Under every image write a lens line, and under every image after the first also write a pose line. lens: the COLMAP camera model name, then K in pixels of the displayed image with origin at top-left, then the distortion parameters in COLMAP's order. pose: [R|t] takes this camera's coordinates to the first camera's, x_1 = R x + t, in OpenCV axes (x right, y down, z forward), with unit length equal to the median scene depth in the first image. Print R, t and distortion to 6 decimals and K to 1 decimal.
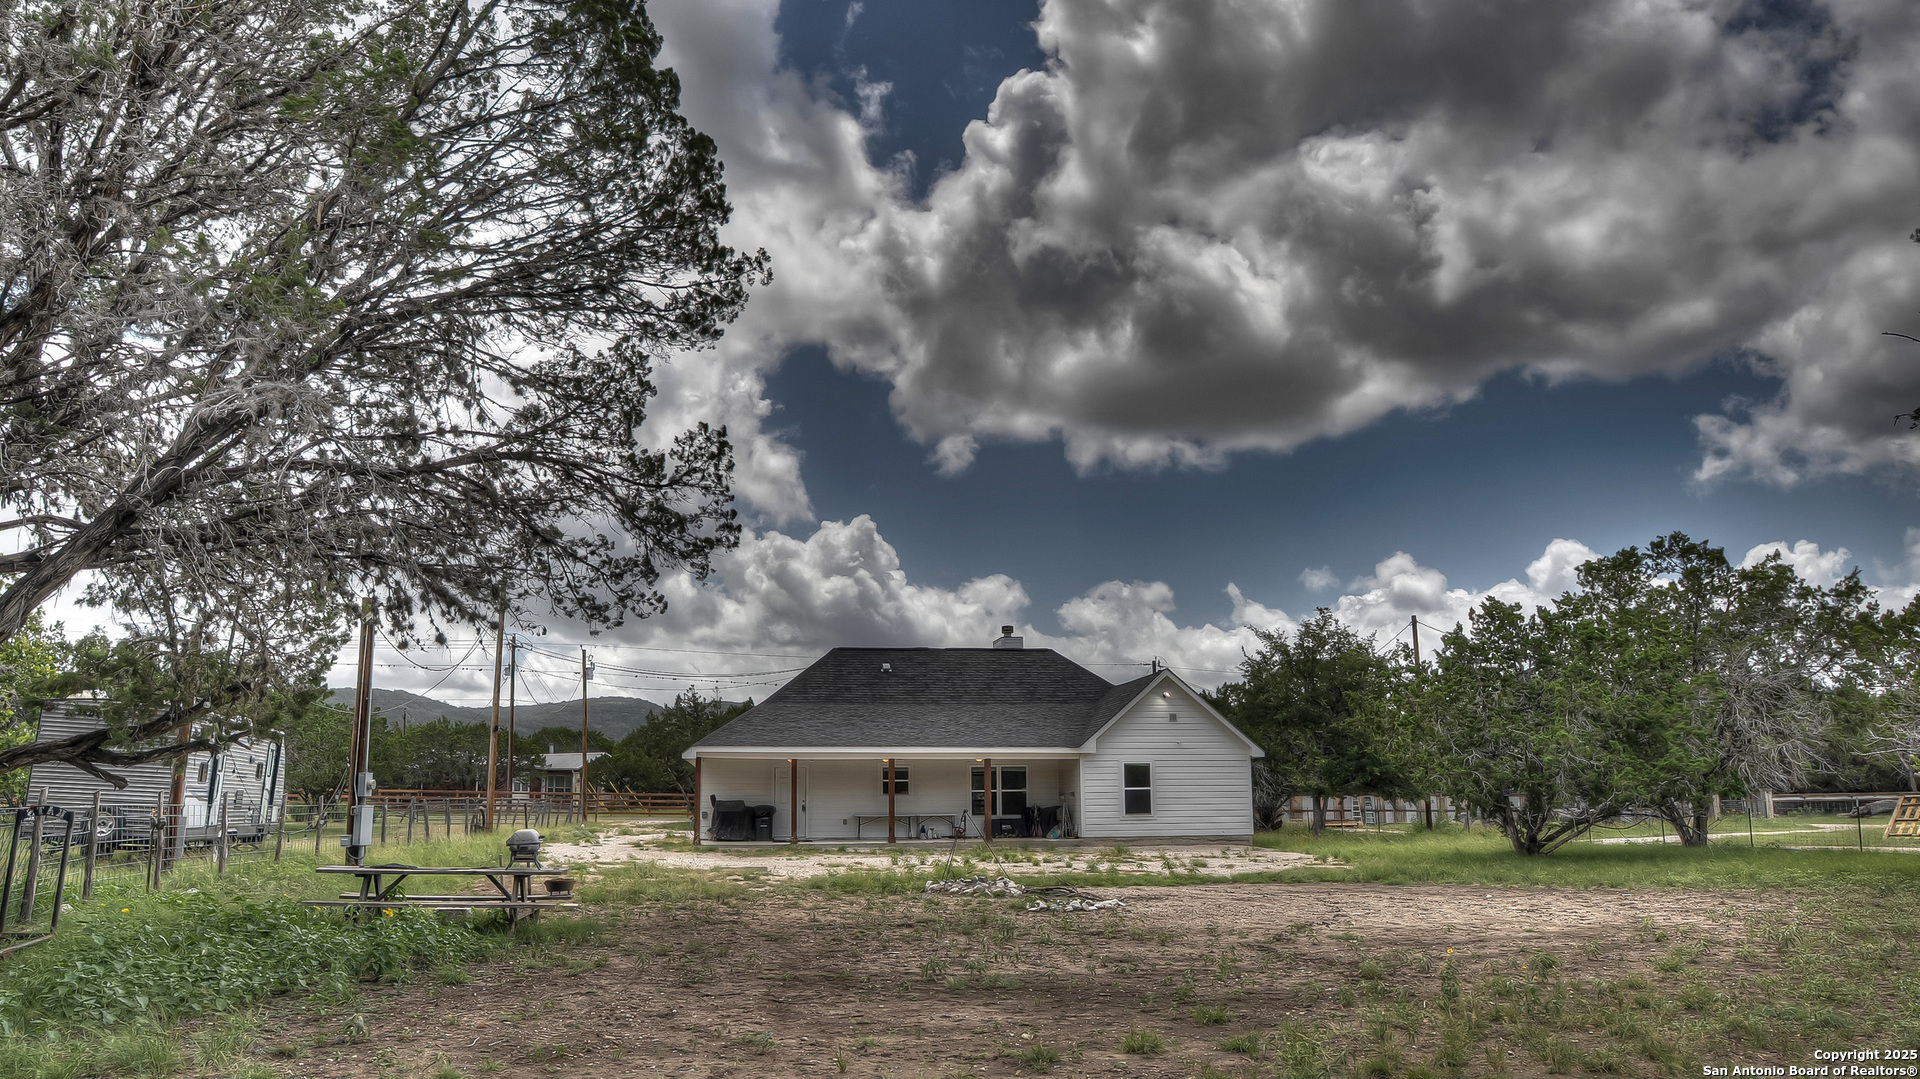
lens RADIAL K [[1309.2, 0, 960.0], [0, 1309.2, 539.5], [0, 0, 1]] dist [-0.105455, 0.097026]
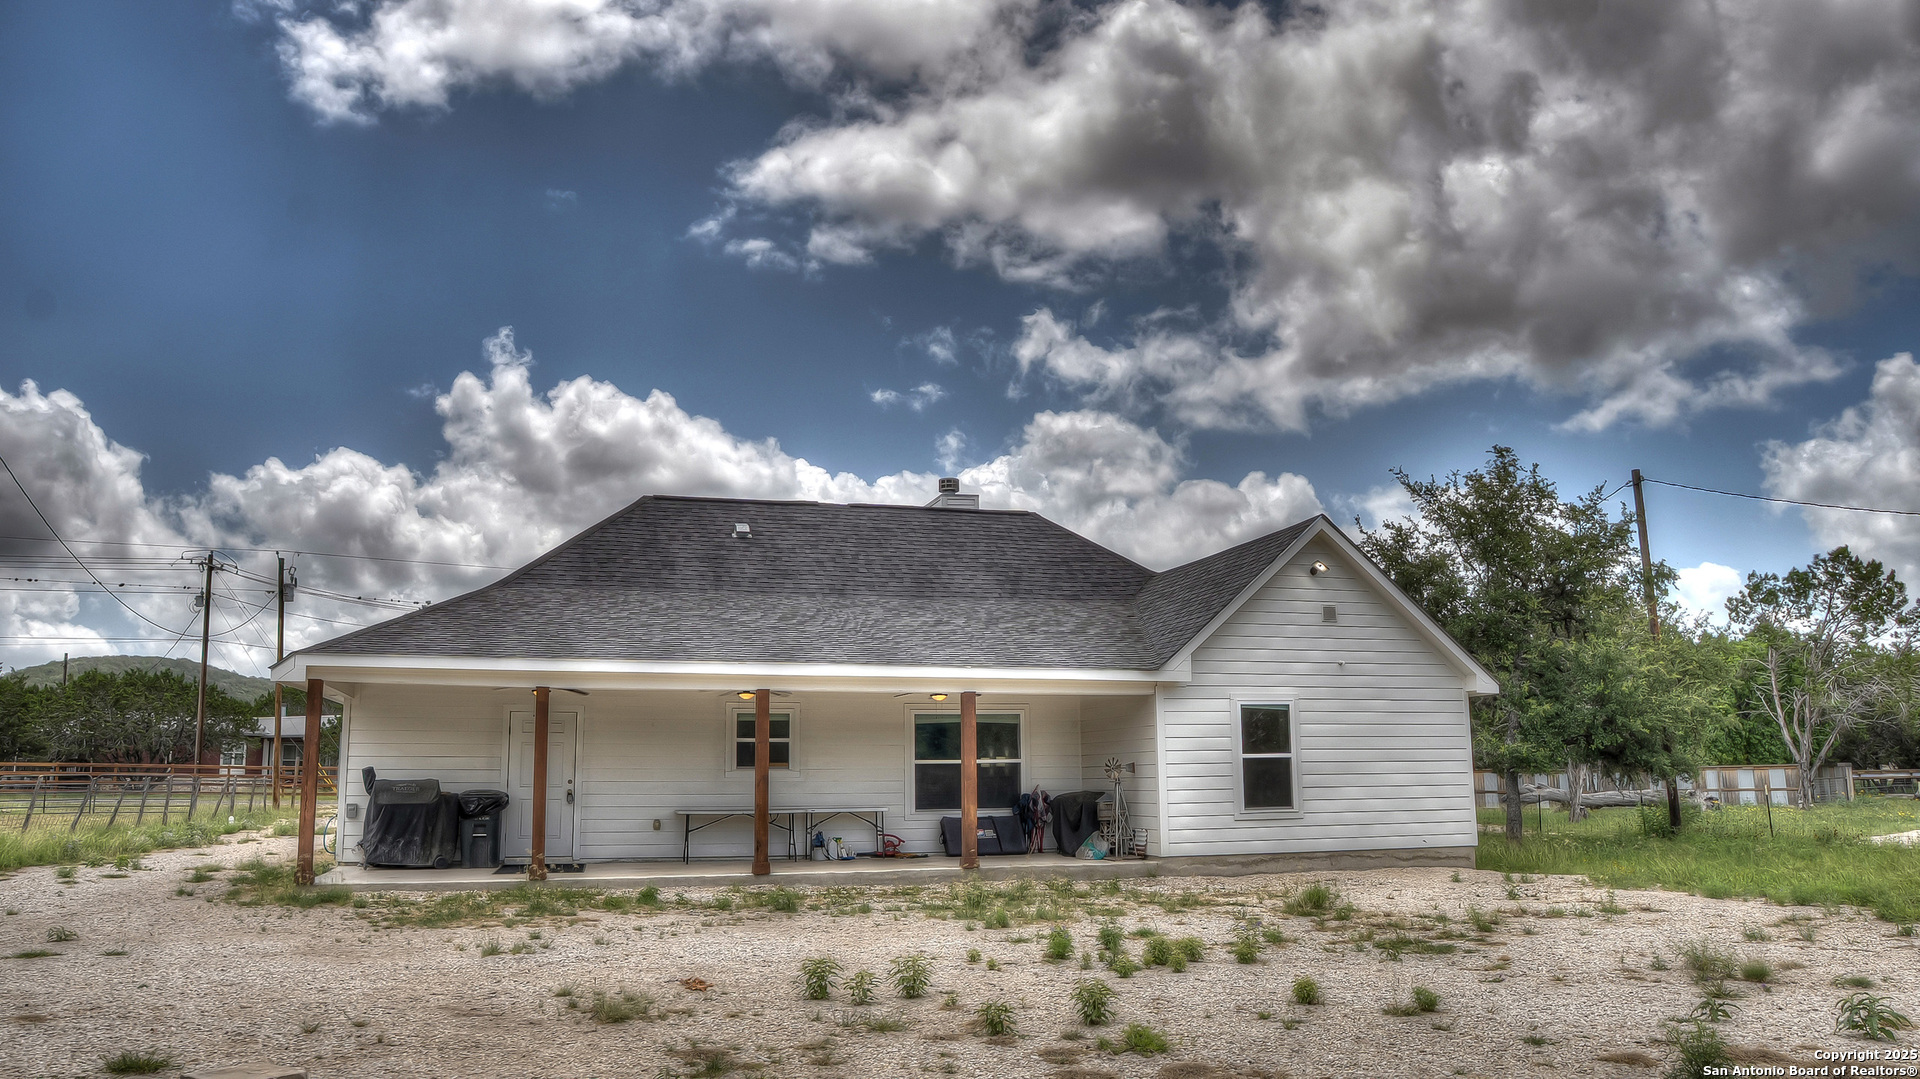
lens RADIAL K [[1309.2, 0, 960.0], [0, 1309.2, 539.5], [0, 0, 1]] dist [-0.105455, 0.097026]
pose [[0.990648, 0.022378, 0.134598, -0.045140], [-0.024920, 0.999541, 0.017231, 0.102284], [-0.134150, -0.020424, 0.990750, 0.522315]]
